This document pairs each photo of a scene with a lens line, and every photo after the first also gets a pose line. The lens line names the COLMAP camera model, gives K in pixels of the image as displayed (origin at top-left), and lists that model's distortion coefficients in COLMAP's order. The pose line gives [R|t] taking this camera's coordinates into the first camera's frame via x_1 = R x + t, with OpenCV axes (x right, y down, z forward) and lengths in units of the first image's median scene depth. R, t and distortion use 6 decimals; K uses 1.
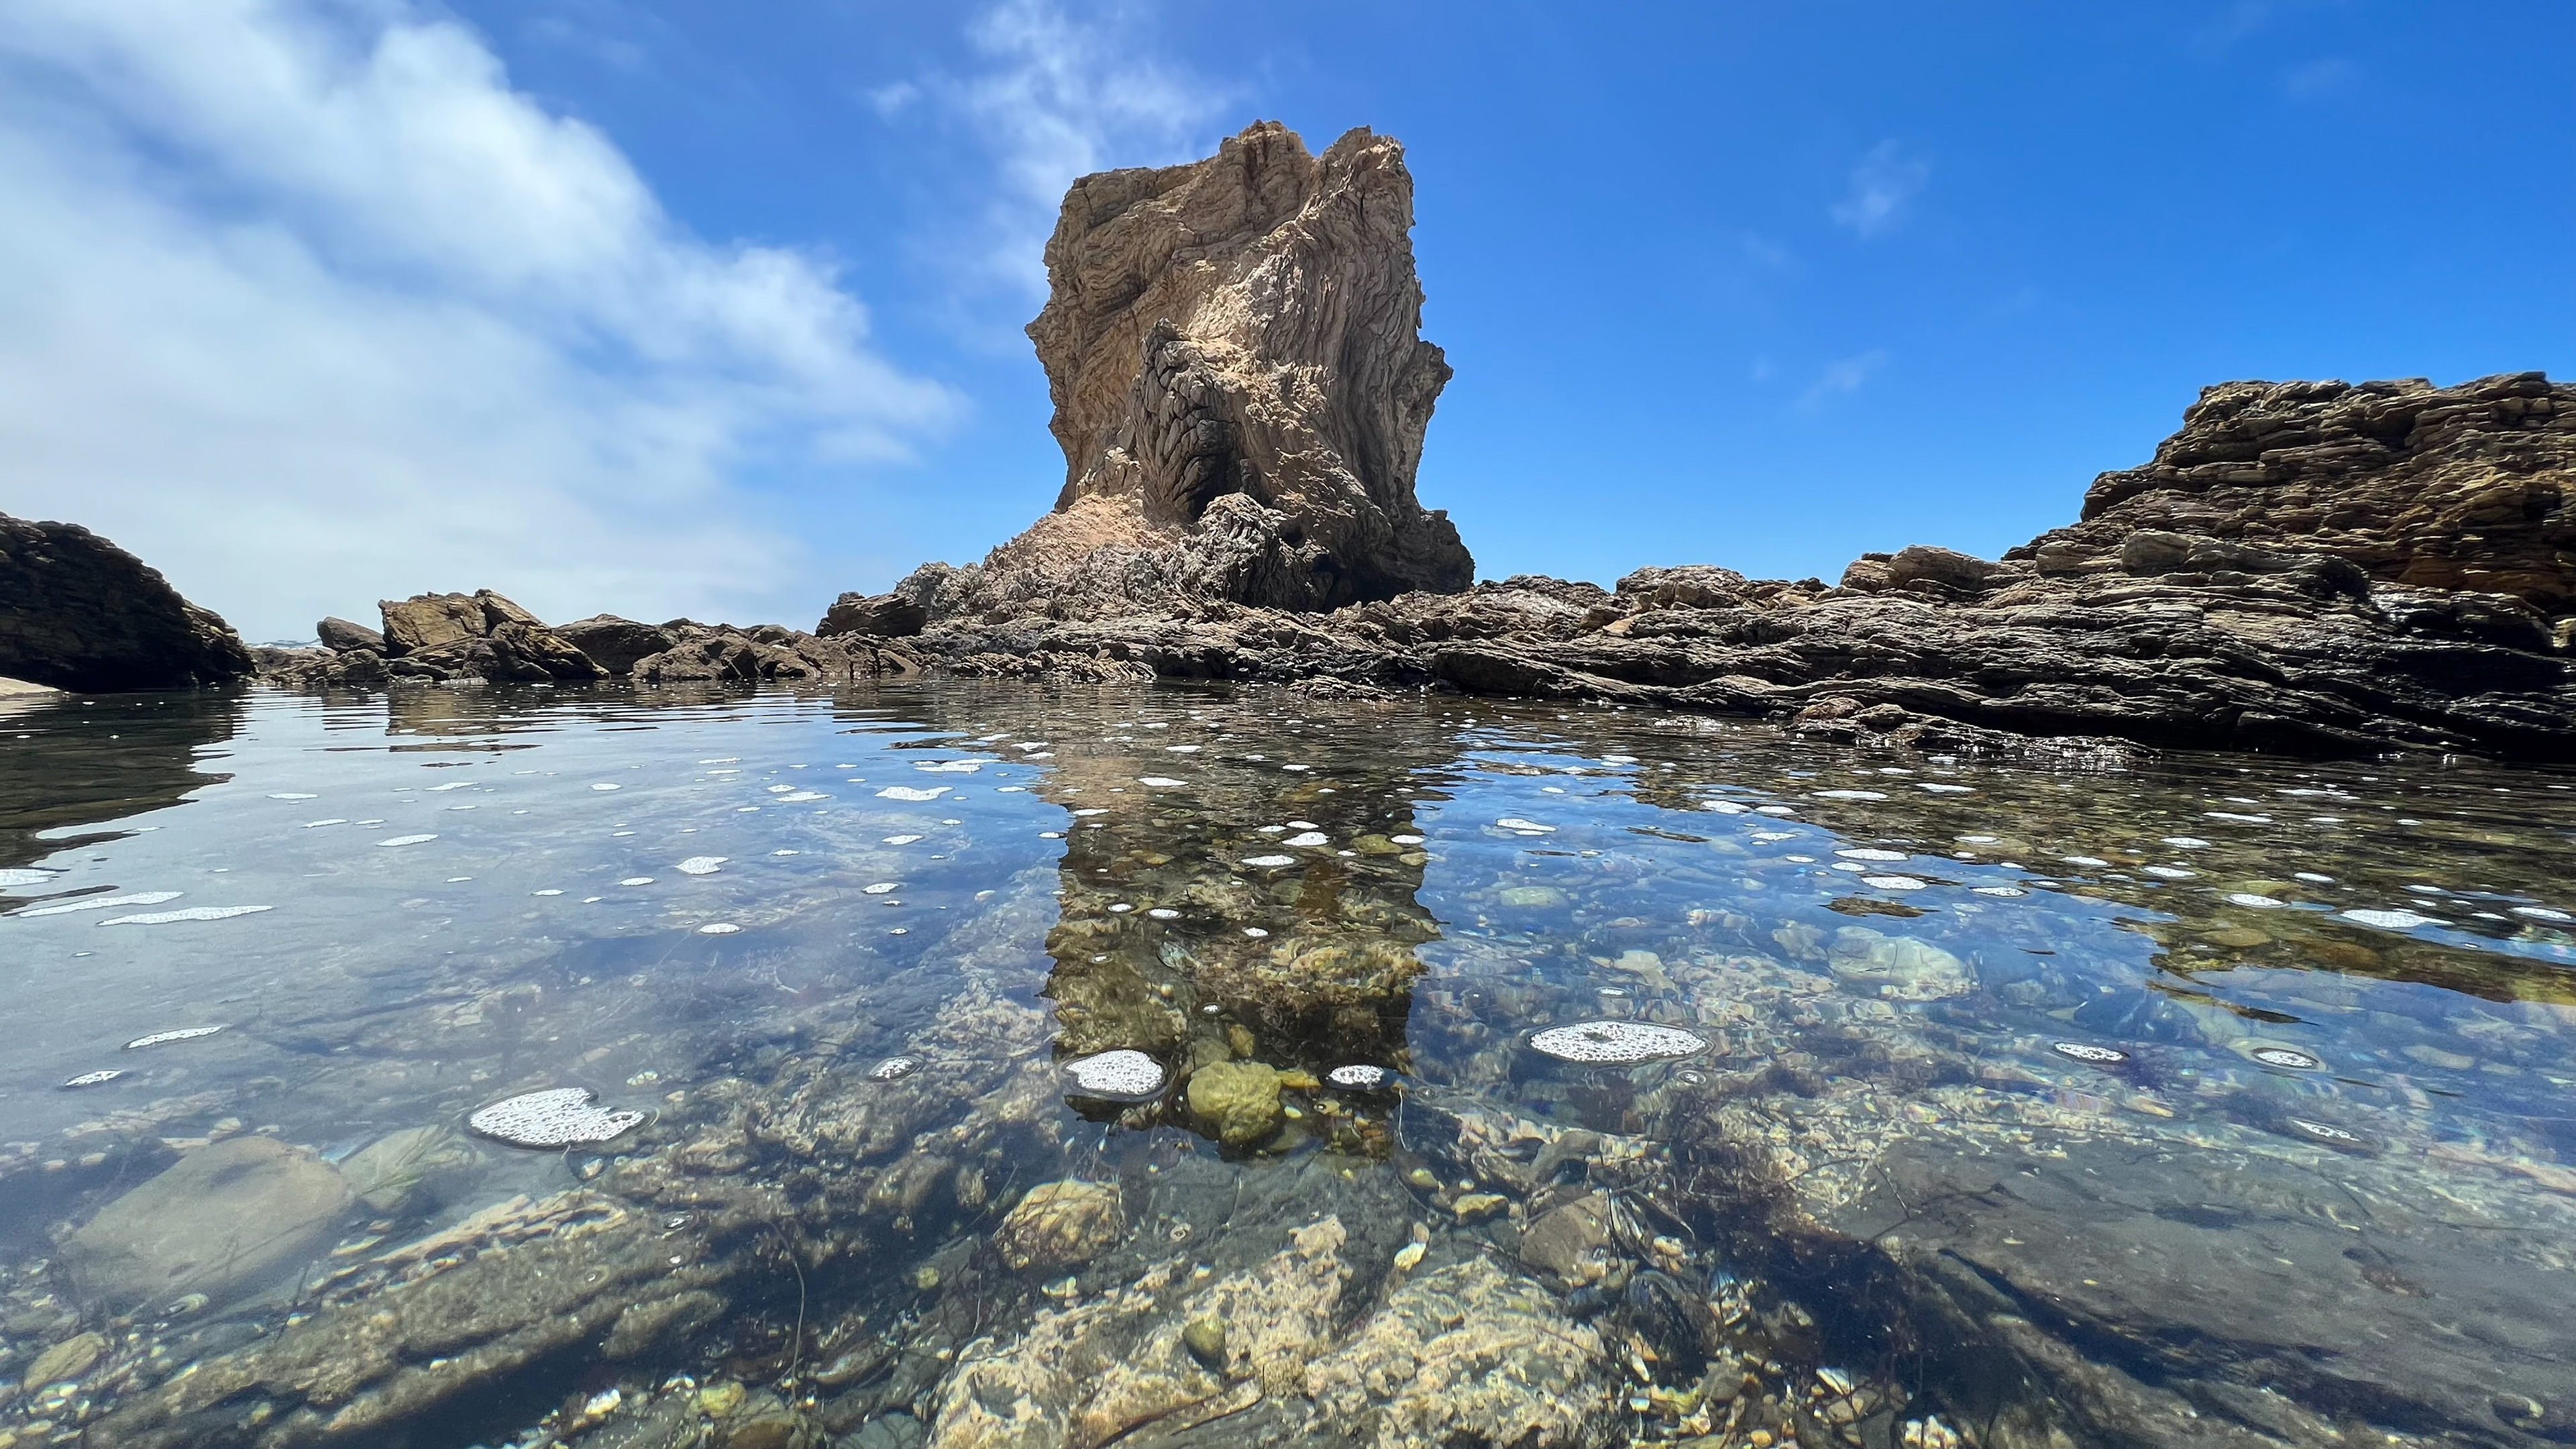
lens RADIAL K [[1033.5, 0, 1288.0], [0, 1033.5, 724.5], [0, 0, 1]] dist [-0.000375, -0.000013]
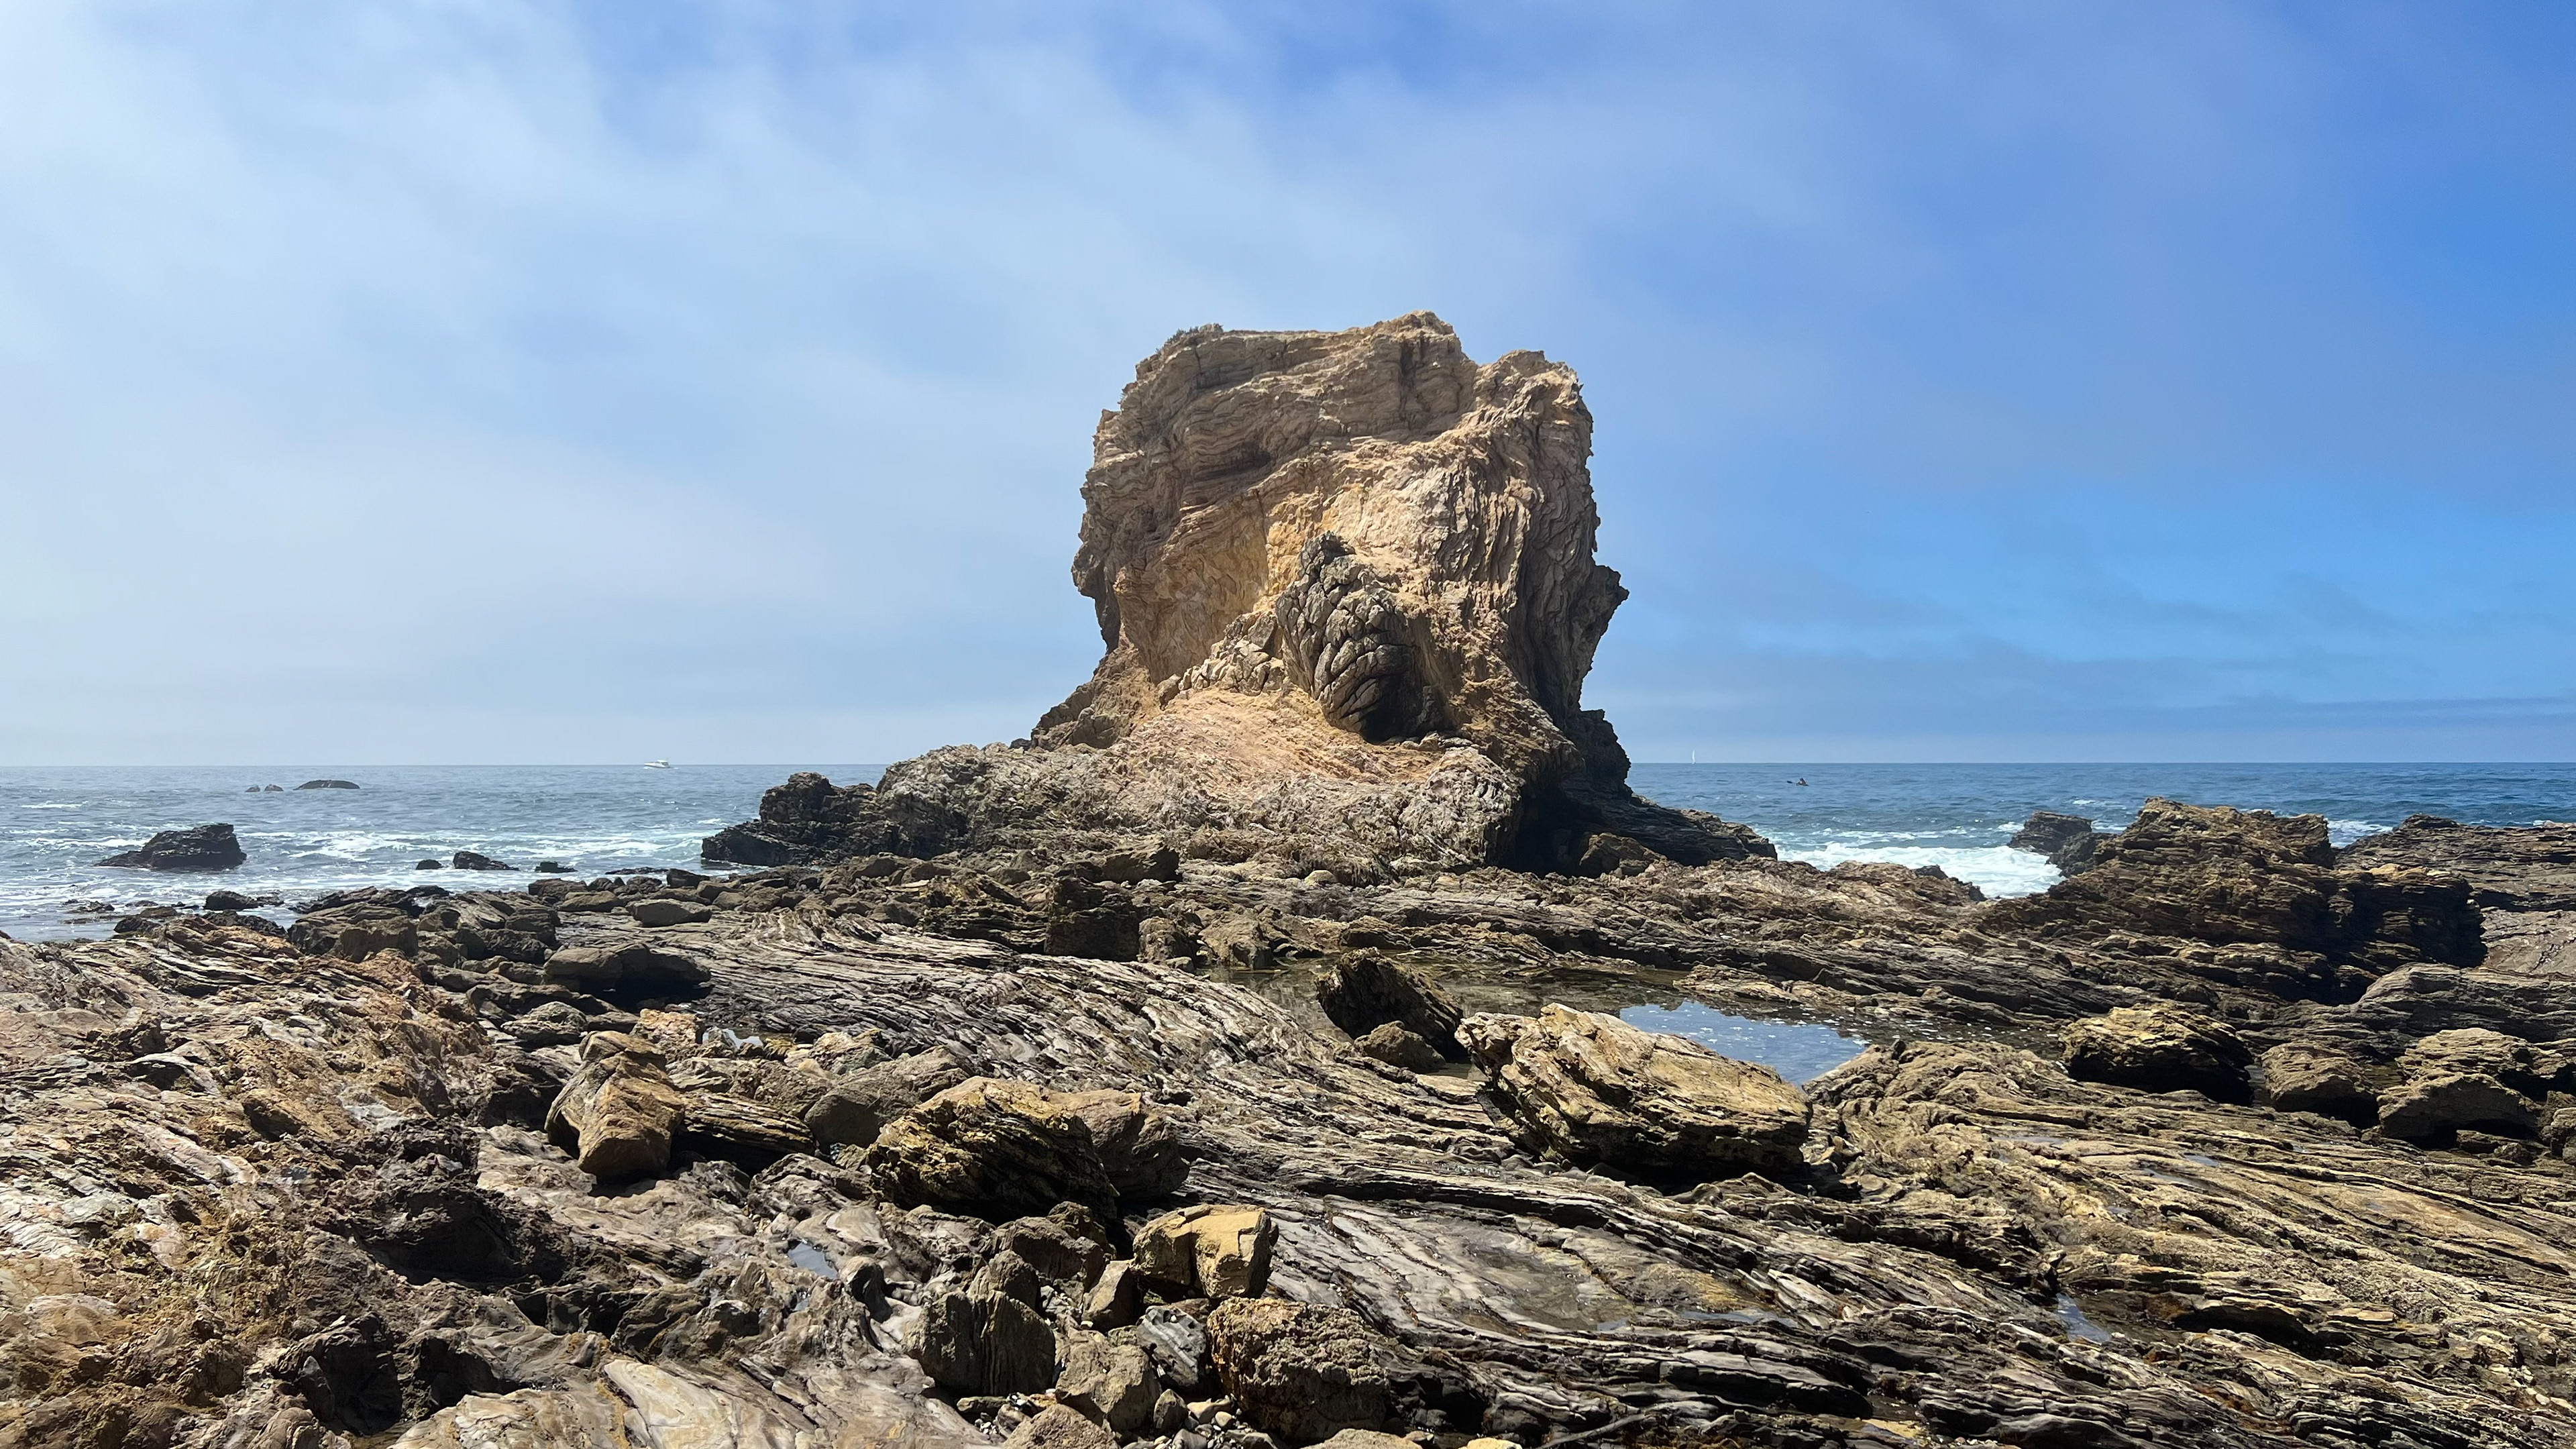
lens RADIAL K [[1910.0, 0, 1288.0], [0, 1910.0, 724.5], [0, 0, 1]] dist [0.141337, -0.175449]
pose [[0.996522, 0.001427, 0.083314, -0.318611], [0.006424, 0.995562, -0.093888, -0.045647], [-0.083079, 0.094097, 0.992091, -0.786042]]
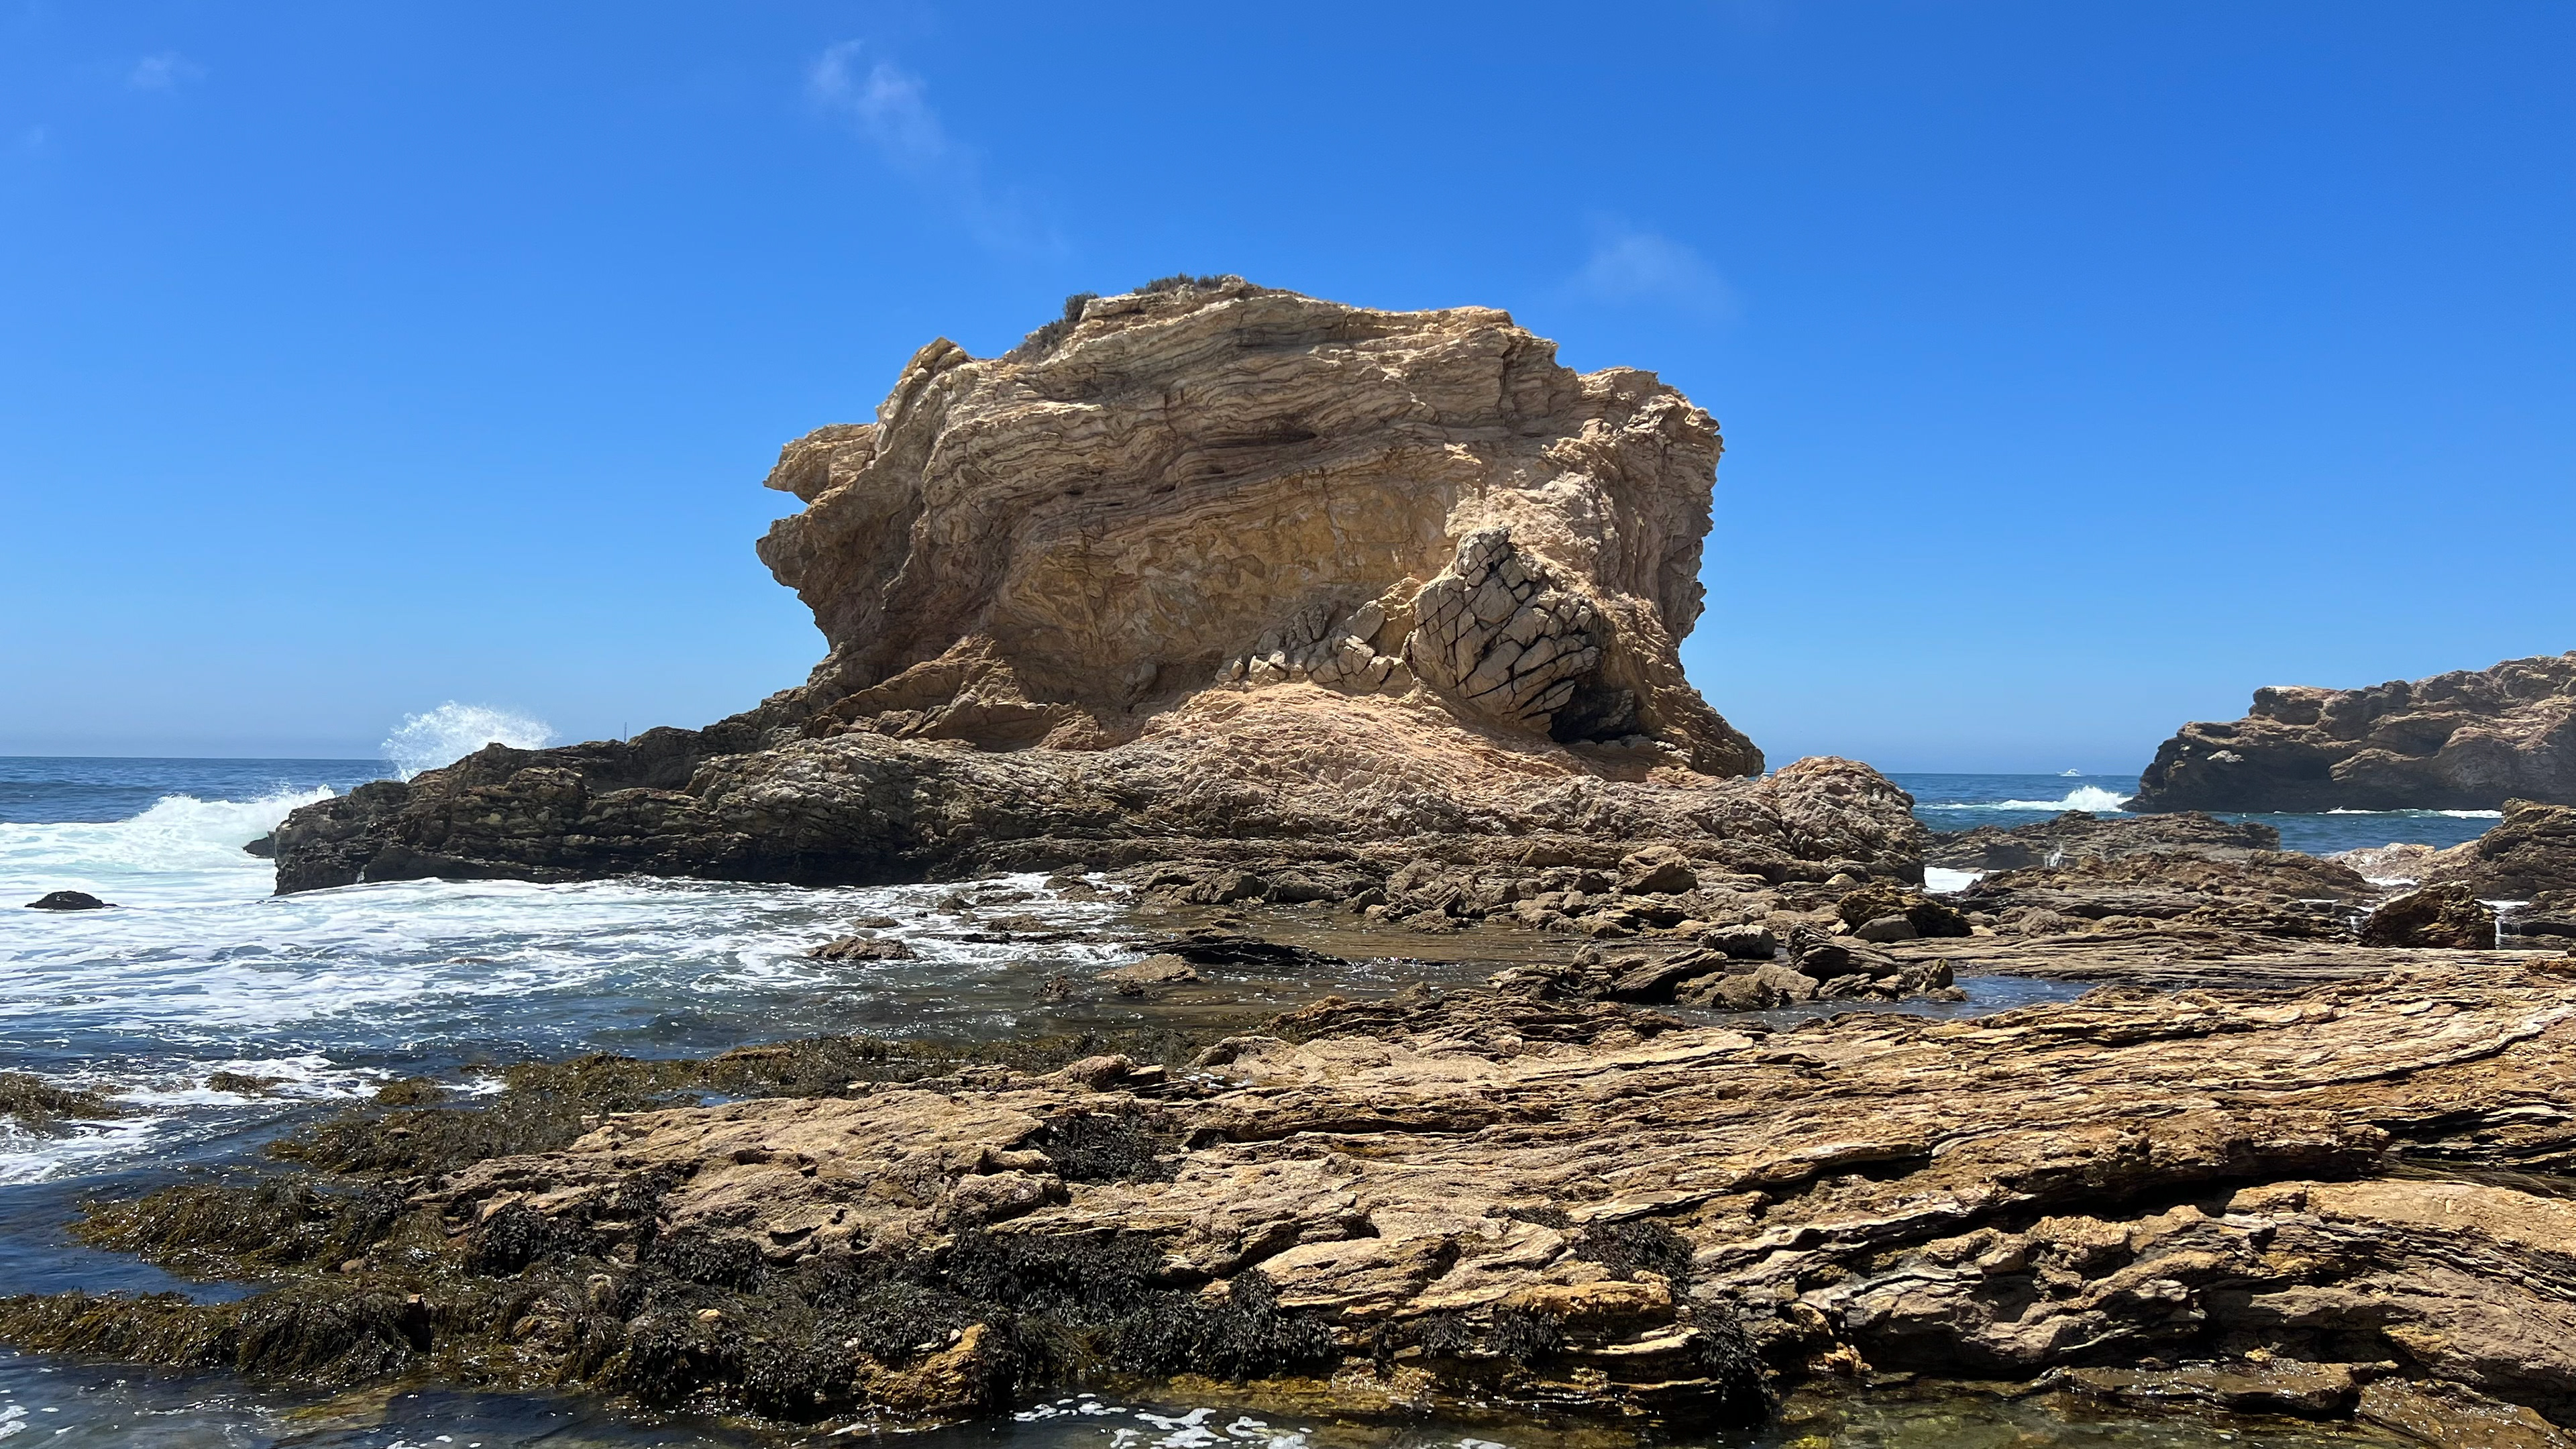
lens RADIAL K [[1910.0, 0, 1288.0], [0, 1910.0, 724.5], [0, 0, 1]] dist [0.141337, -0.175449]
pose [[0.676498, 0.022063, 0.736114, -1.587958], [0.044882, 0.996458, -0.071114, -0.101348], [-0.735075, 0.081146, 0.673112, -0.010968]]
